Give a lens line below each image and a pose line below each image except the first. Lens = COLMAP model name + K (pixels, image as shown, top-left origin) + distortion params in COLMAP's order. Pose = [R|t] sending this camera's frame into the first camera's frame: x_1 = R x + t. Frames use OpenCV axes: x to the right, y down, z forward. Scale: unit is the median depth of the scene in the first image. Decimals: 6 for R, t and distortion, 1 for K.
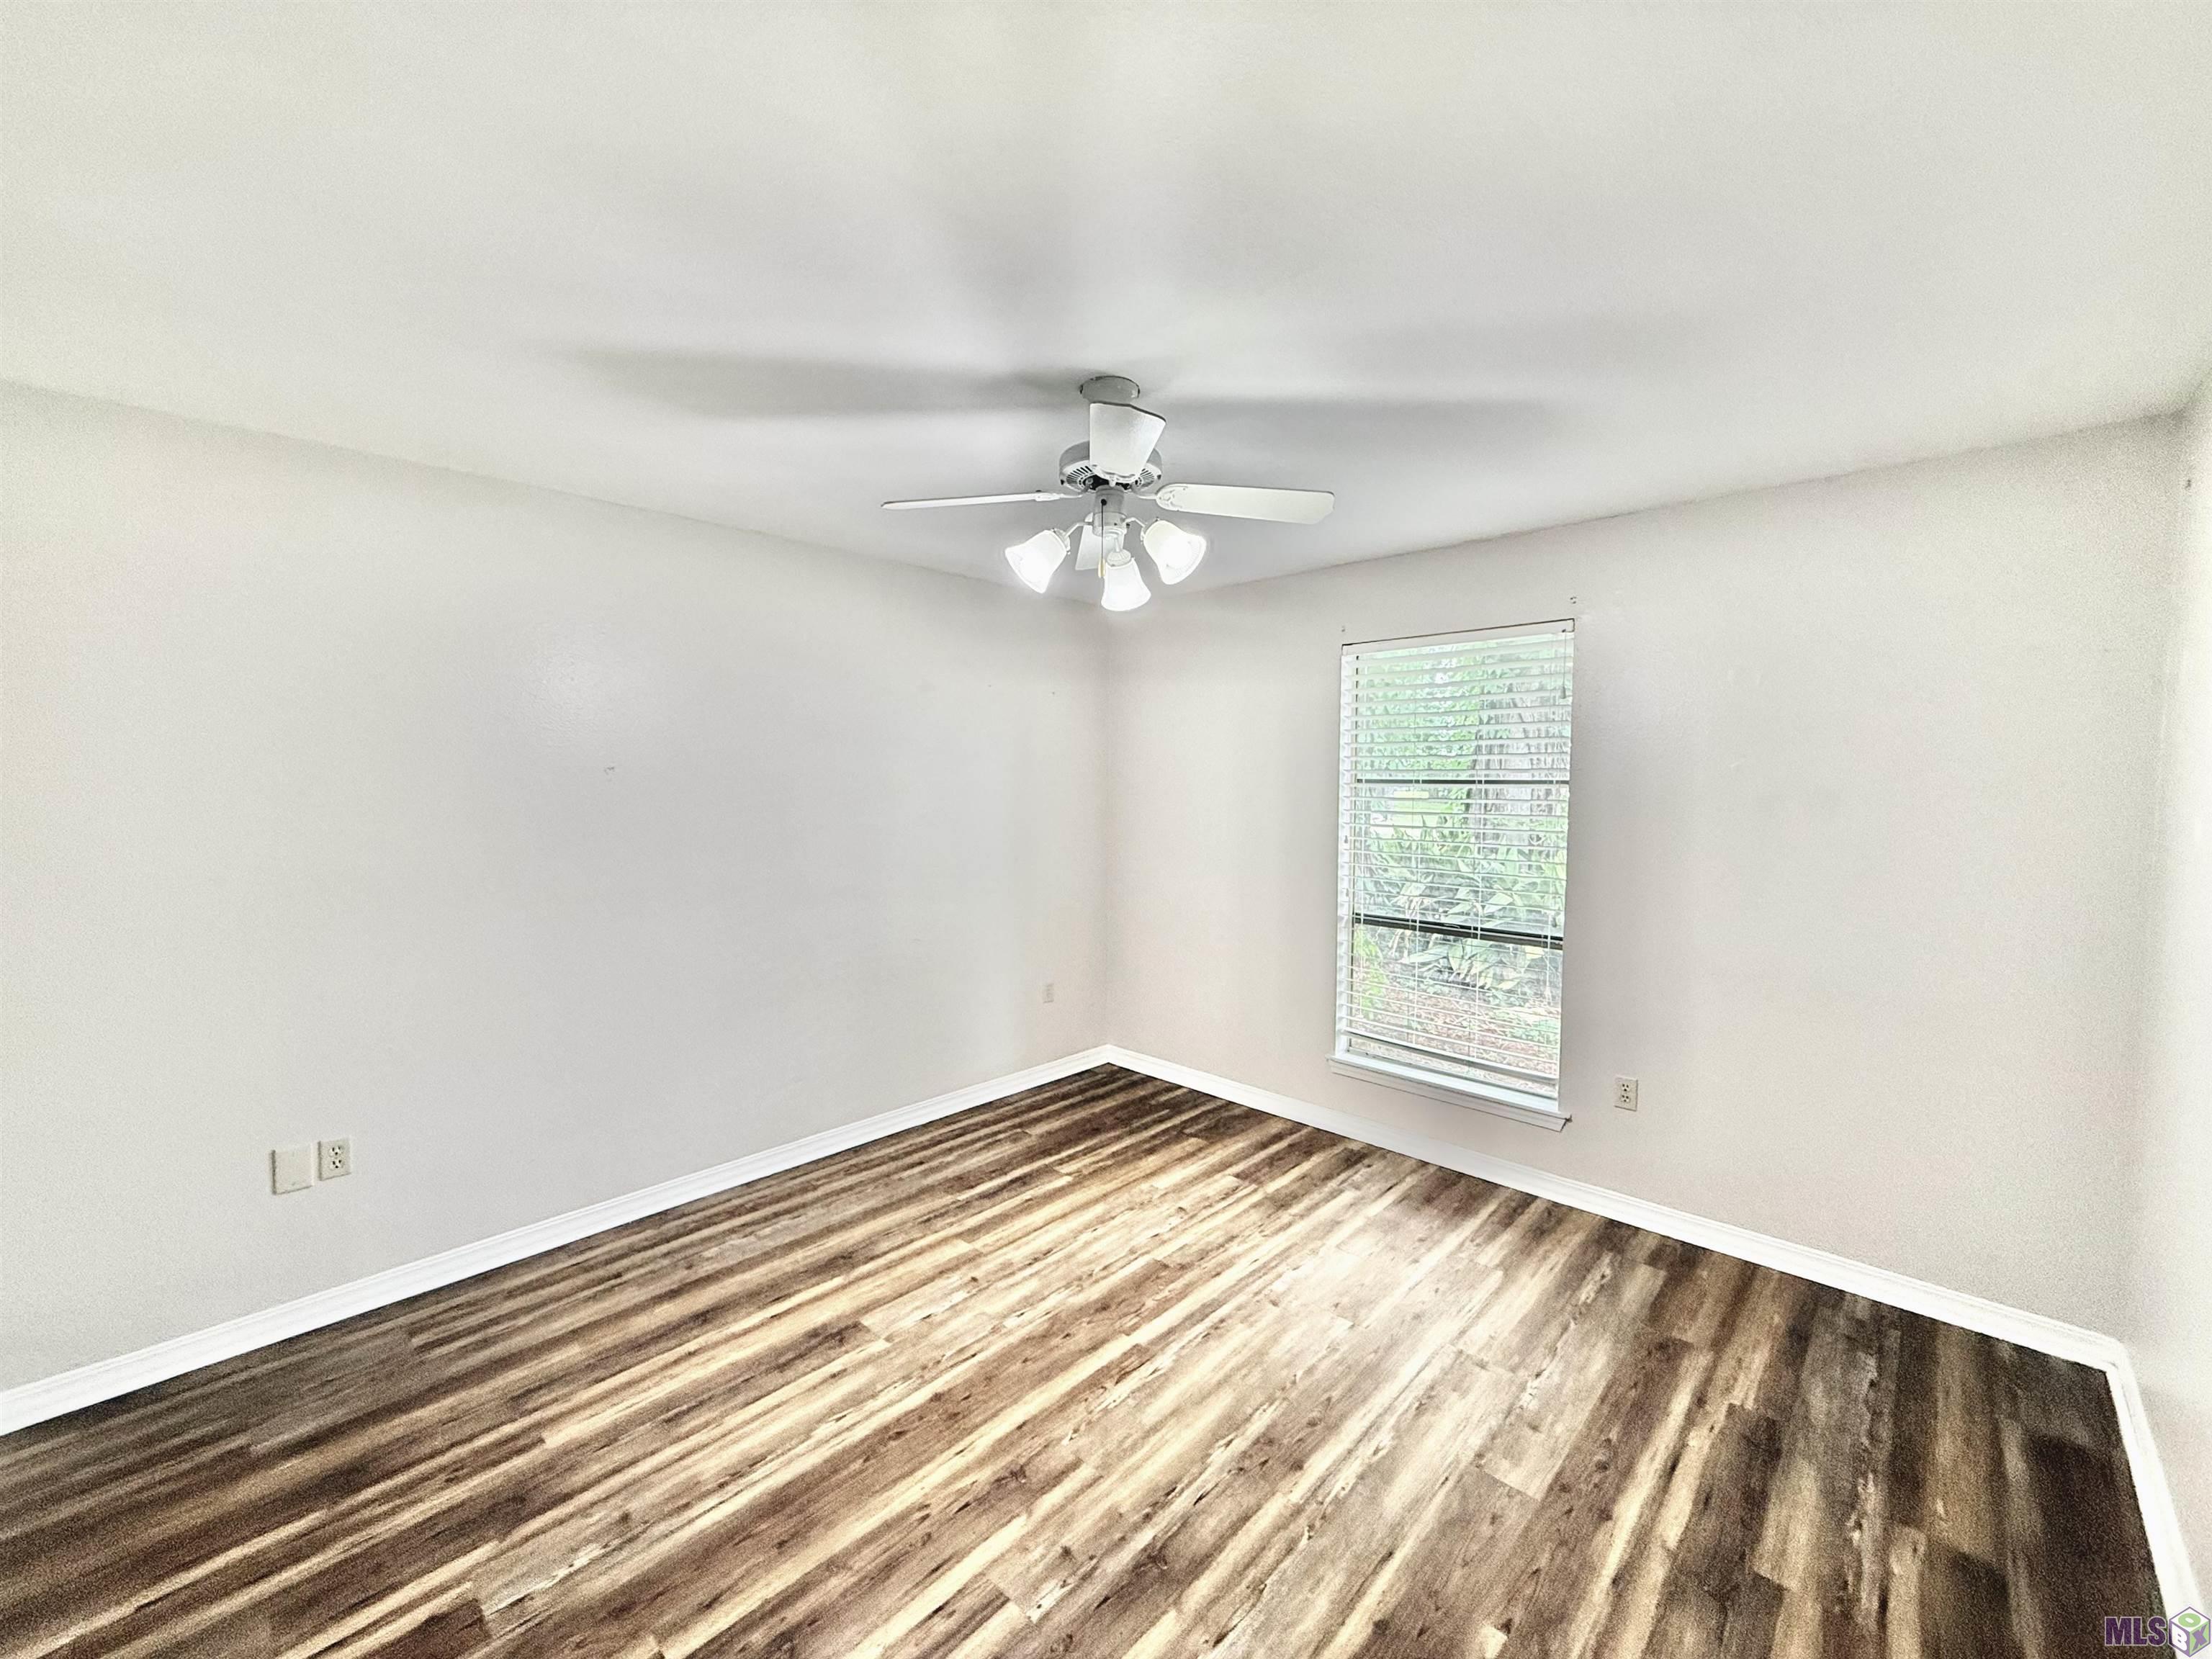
lens RADIAL K [[880.4, 0, 1099.8], [0, 880.4, 820.8], [0, 0, 1]] dist [0.002273, 0.001088]
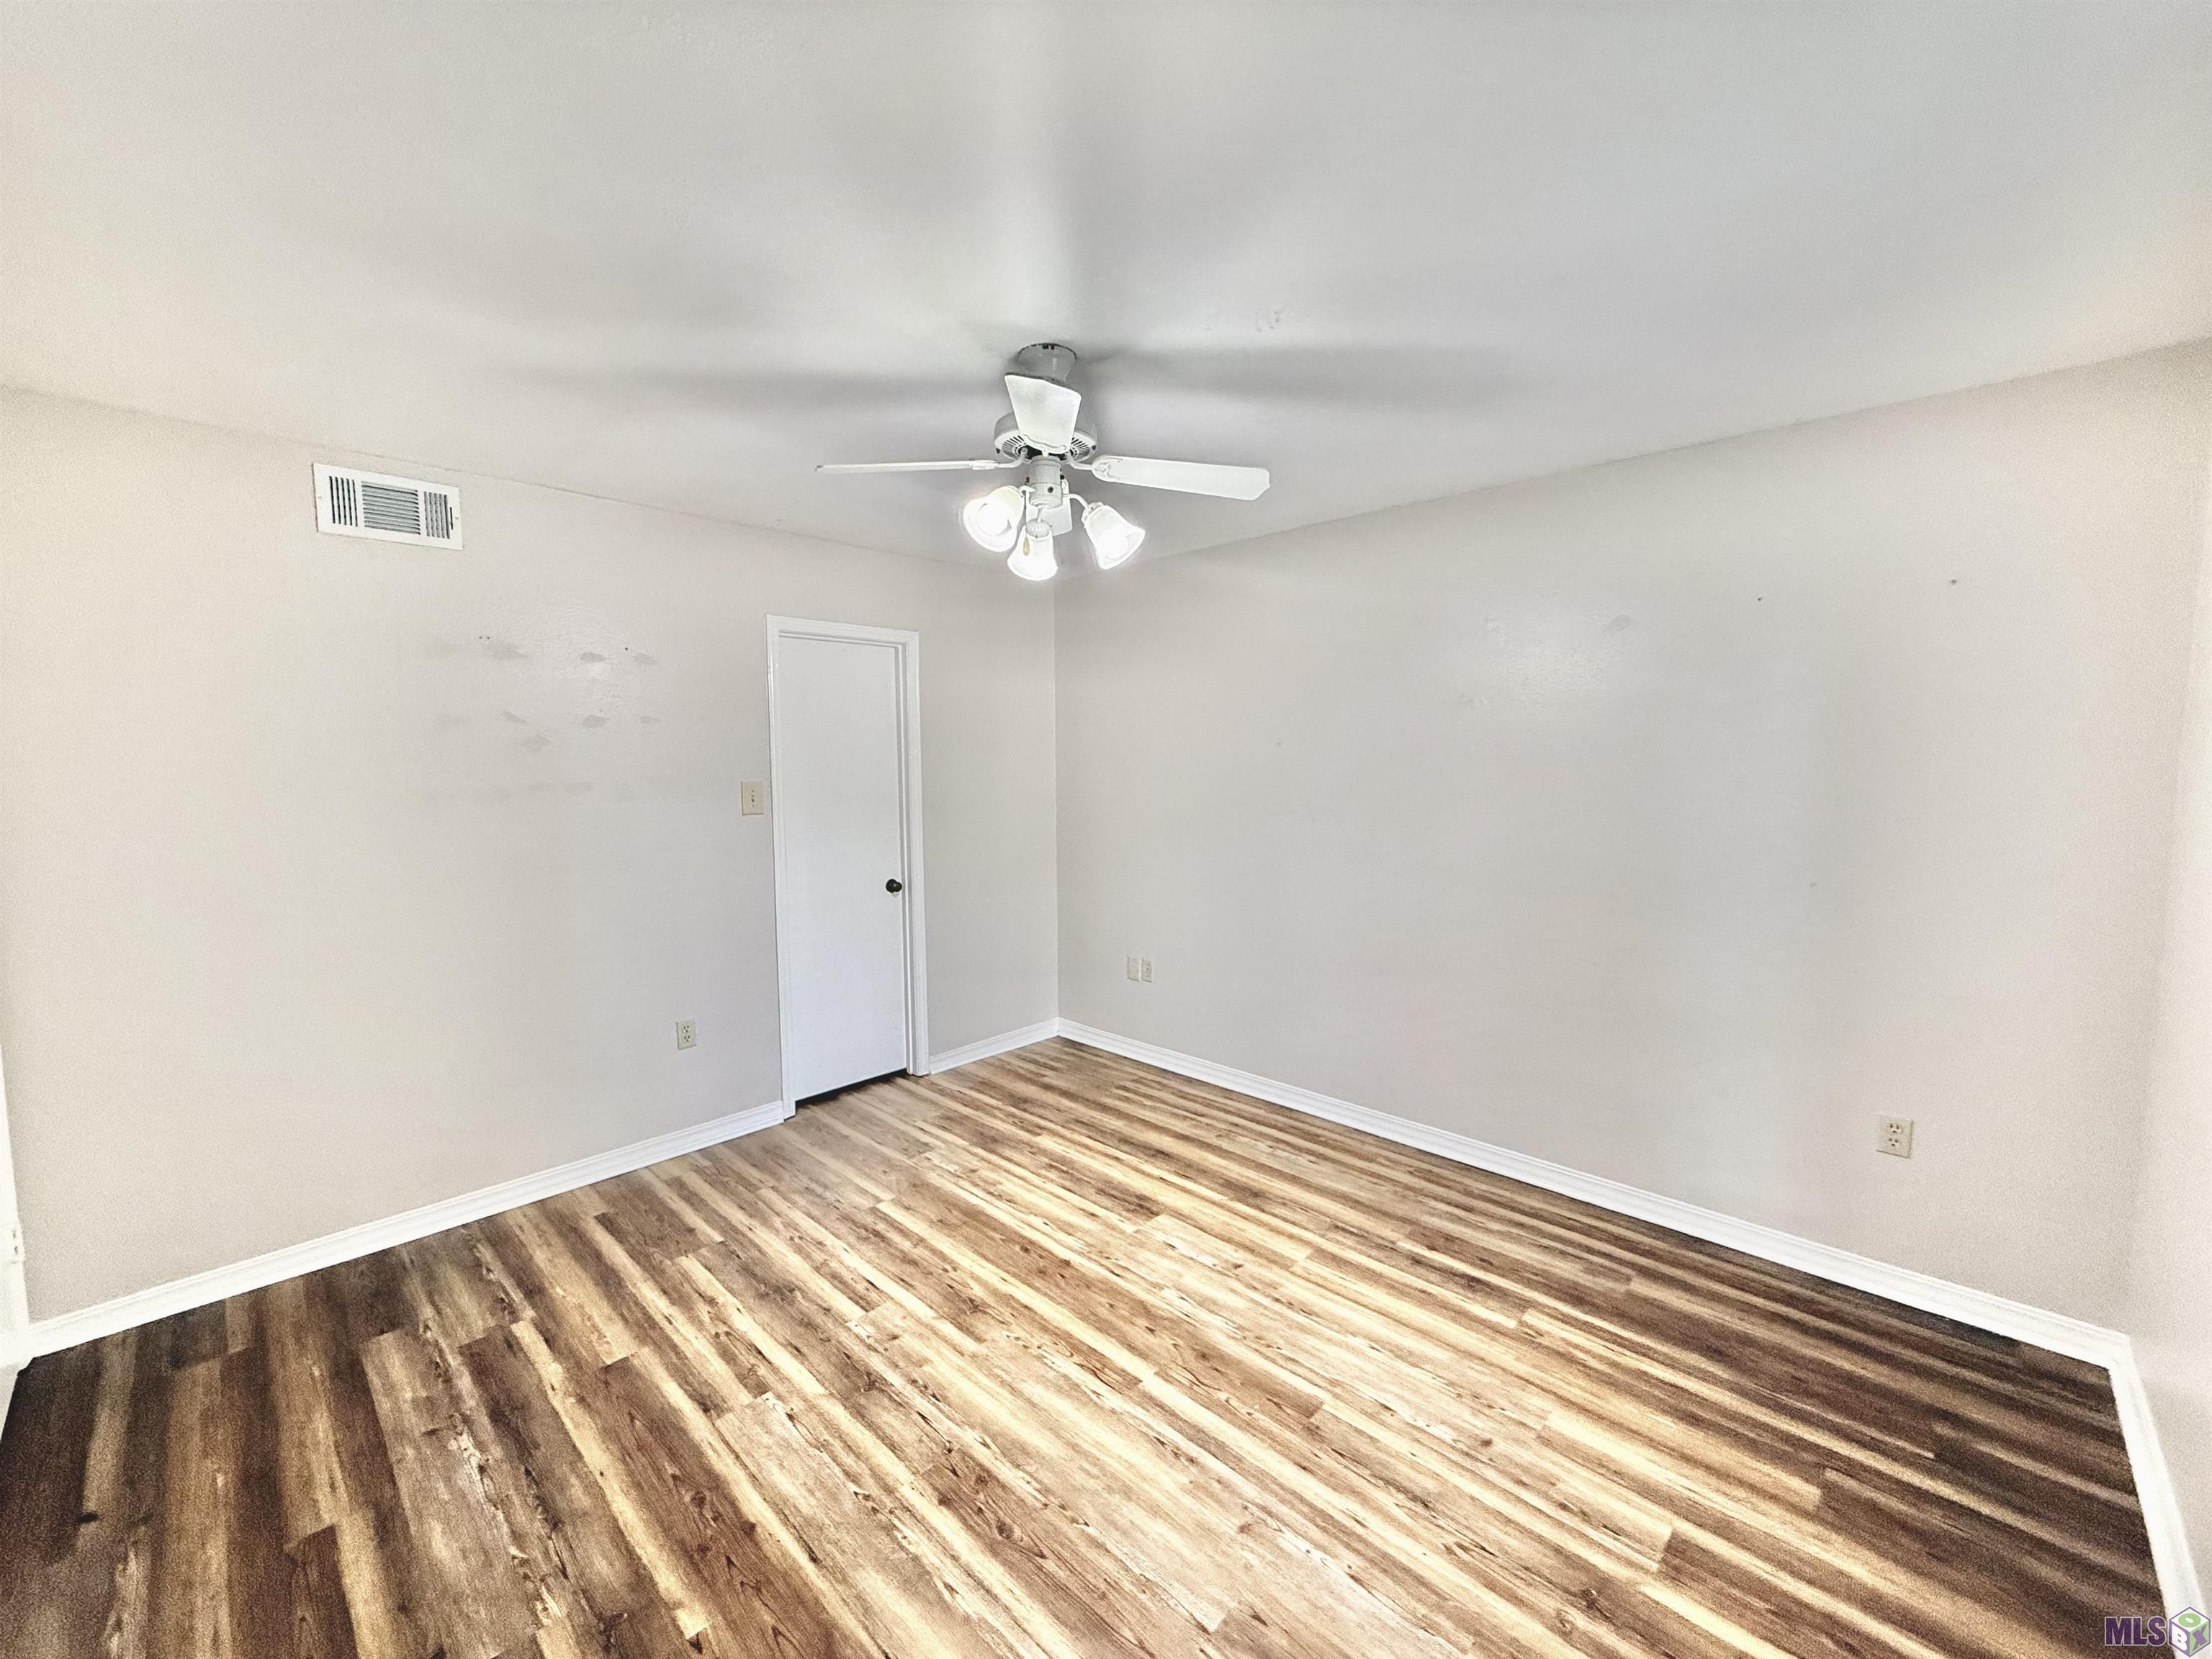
lens RADIAL K [[880.4, 0, 1099.9], [0, 880.4, 819.6], [0, 0, 1]] dist [0.002273, 0.001088]
pose [[-0.005075, 0.069552, -0.997565, 0.877759], [-0.041831, 0.996690, 0.069704, -0.037312], [0.999112, 0.042083, -0.002149, 0.912409]]
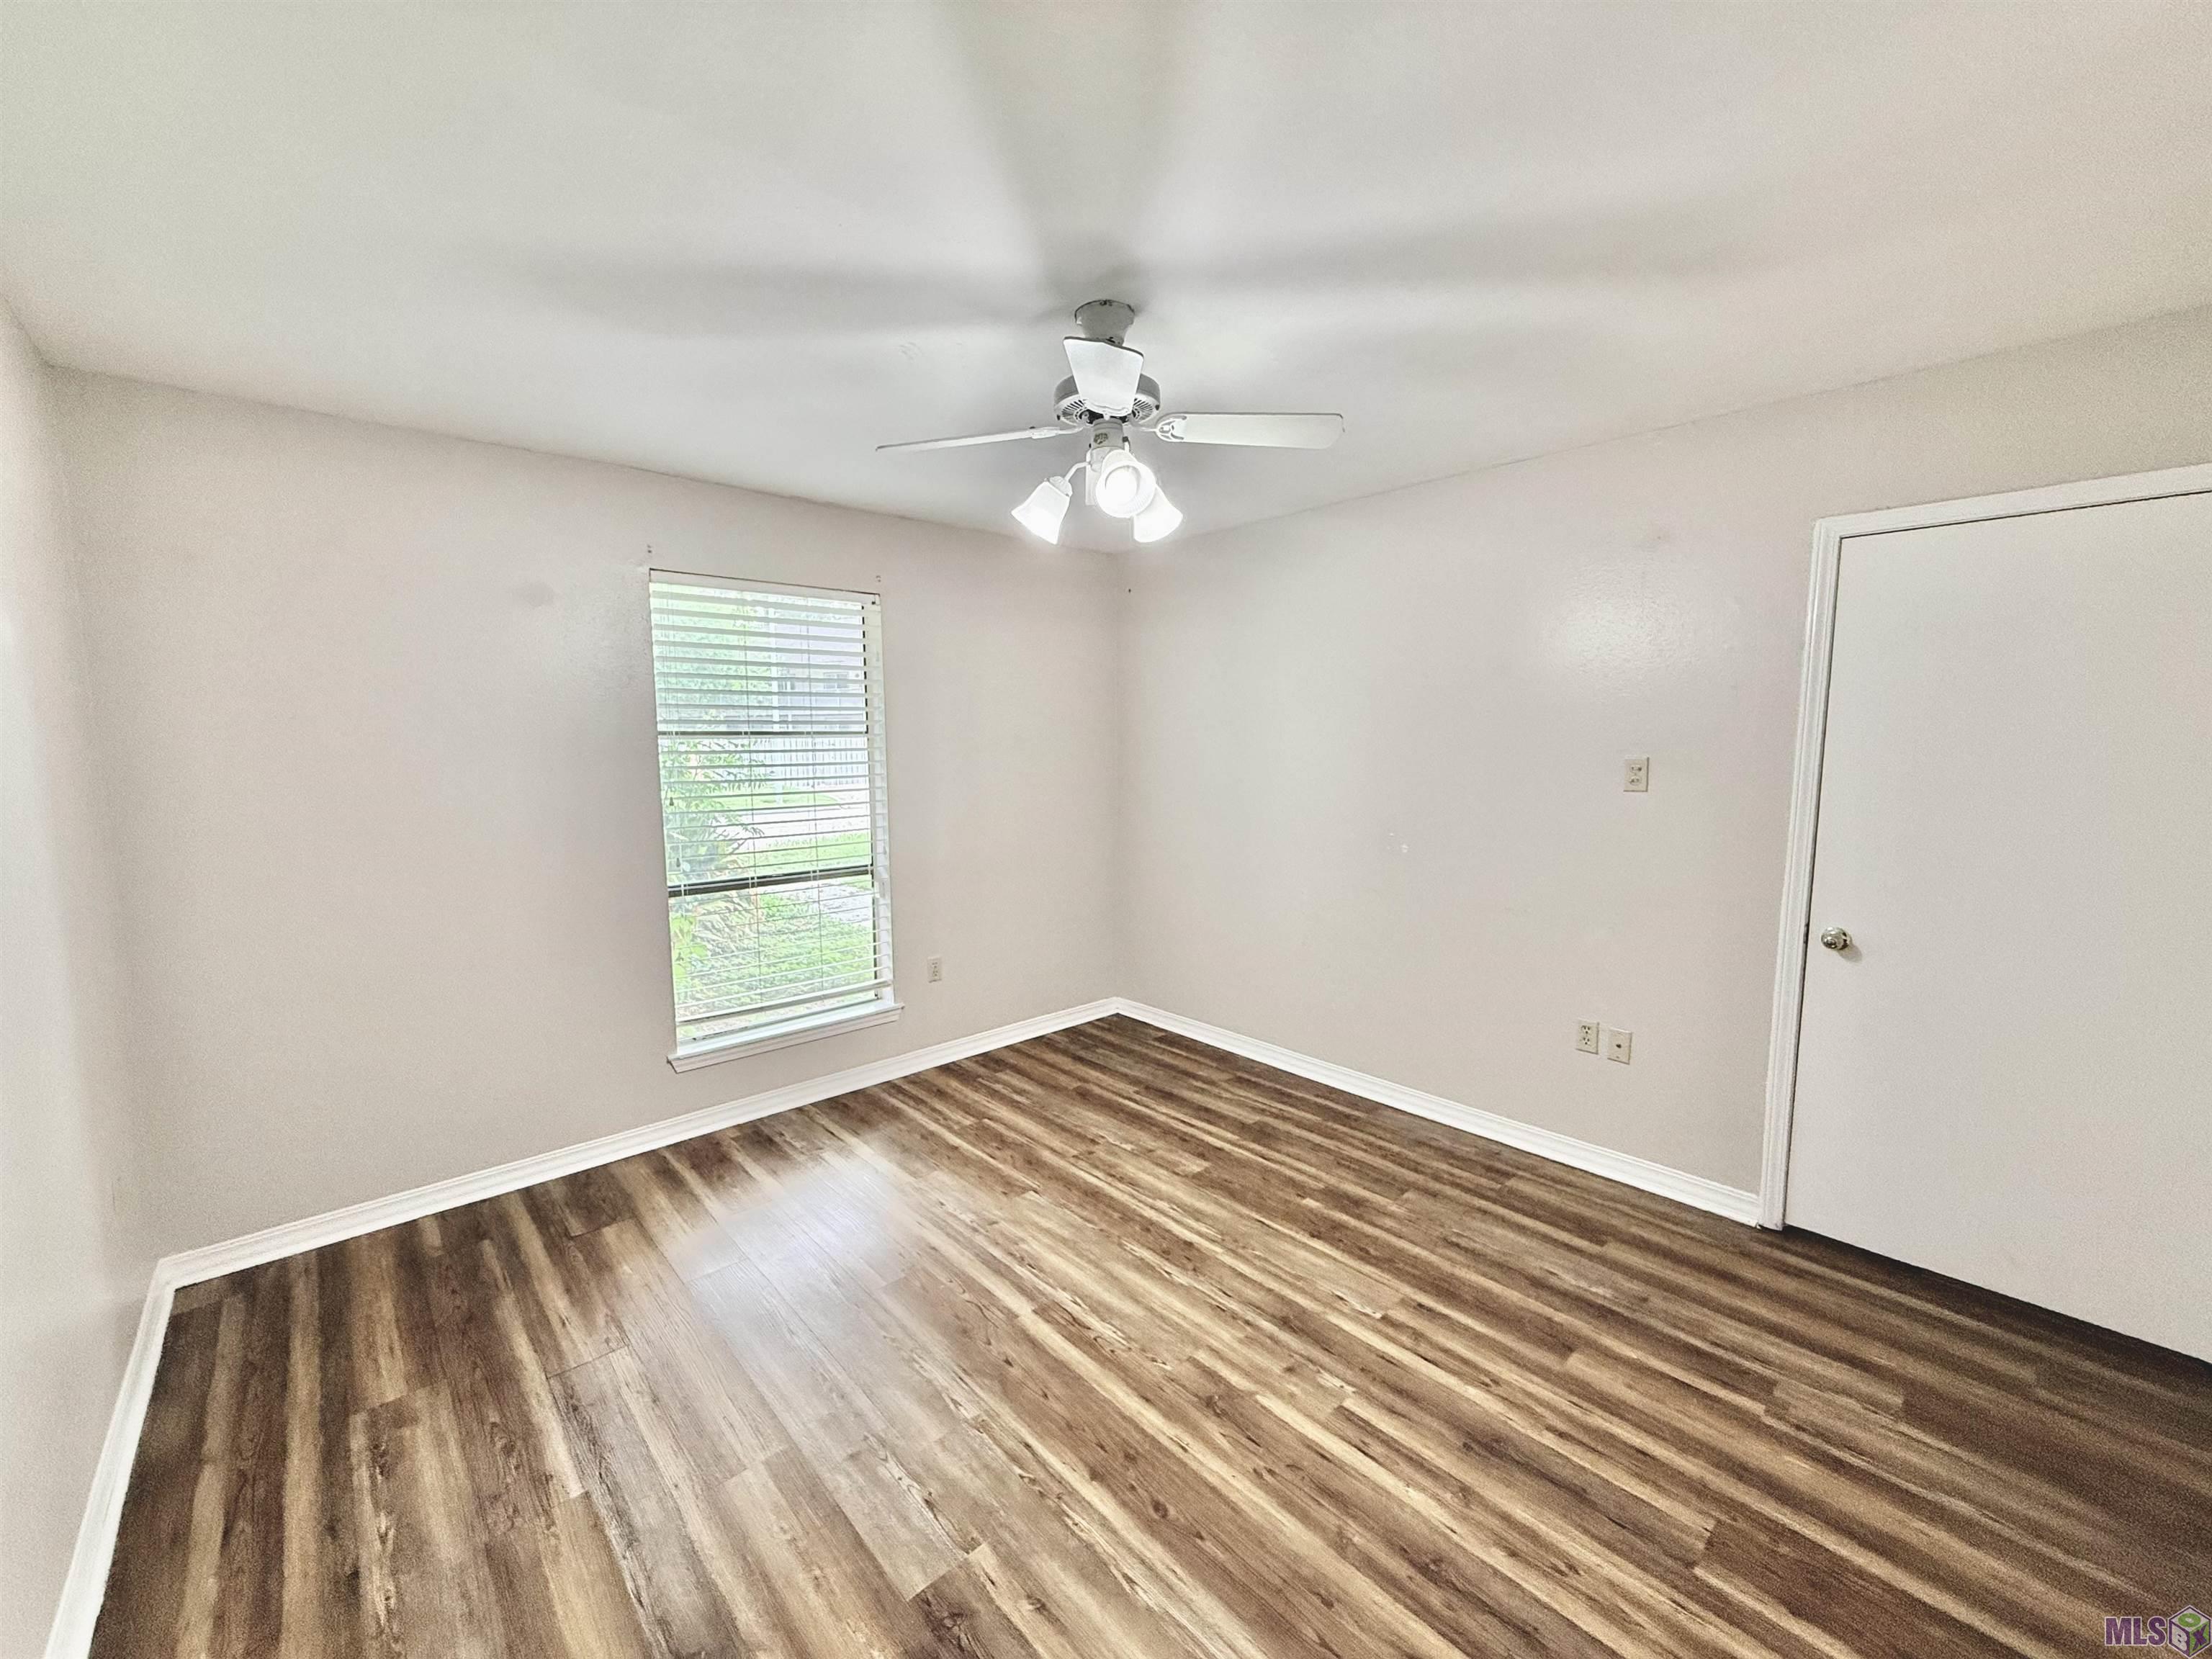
lens RADIAL K [[880.4, 0, 1093.2], [0, 880.4, 836.8], [0, 0, 1]] dist [0.002273, 0.001088]
pose [[0.080583, -0.118279, 0.989705, -0.829649], [0.054141, 0.991988, 0.114143, -0.031114], [-0.995276, 0.044385, 0.086341, 0.806942]]
